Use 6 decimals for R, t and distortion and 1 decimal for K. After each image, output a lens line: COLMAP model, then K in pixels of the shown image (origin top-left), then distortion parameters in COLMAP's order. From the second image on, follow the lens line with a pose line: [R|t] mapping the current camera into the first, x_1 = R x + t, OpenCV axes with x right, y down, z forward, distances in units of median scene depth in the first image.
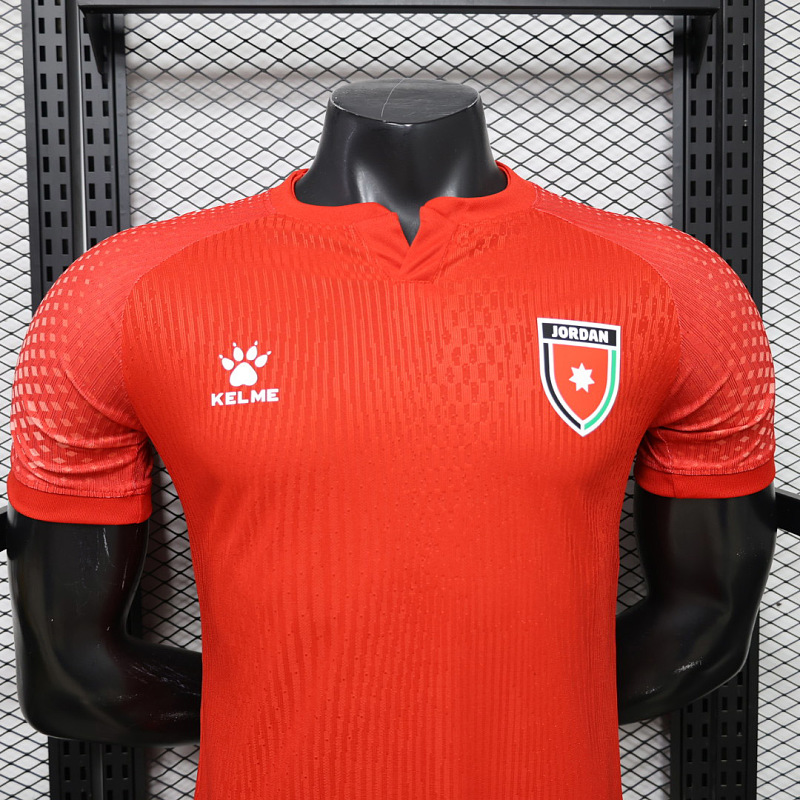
lens RADIAL K [[825.1, 0, 400.0], [0, 825.1, 400.0], [0, 0, 1]] dist [-0.011648, -0.004441]
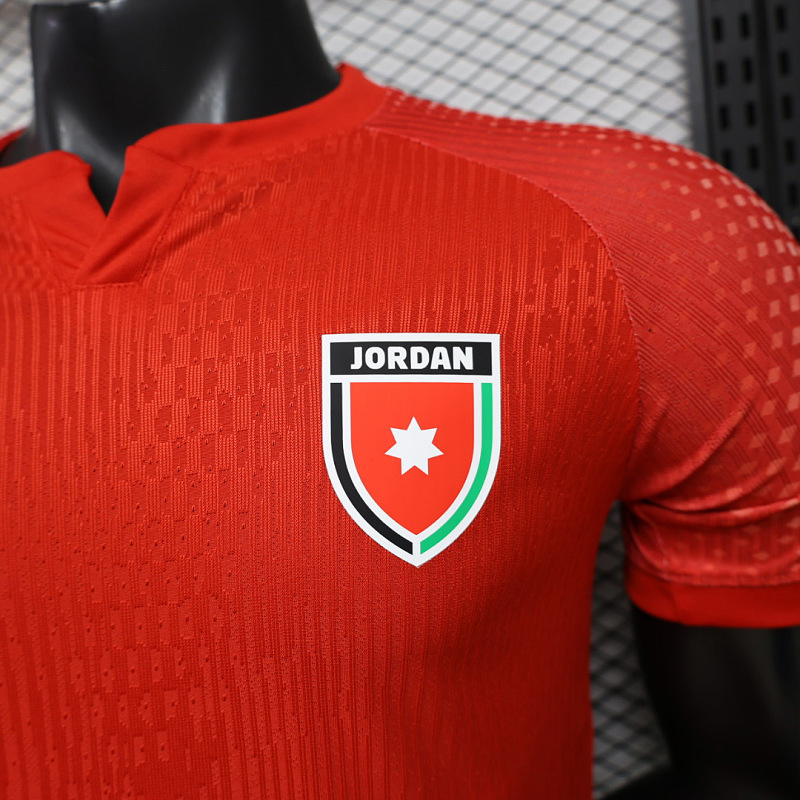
lens RADIAL K [[825.1, 0, 400.0], [0, 825.1, 400.0], [0, 0, 1]] dist [-0.011648, -0.004441]
pose [[0.982706, -0.072615, -0.170340, 0.292340], [0.076809, 0.996881, 0.018150, -0.063233], [0.168490, -0.030920, 0.985218, 0.493697]]
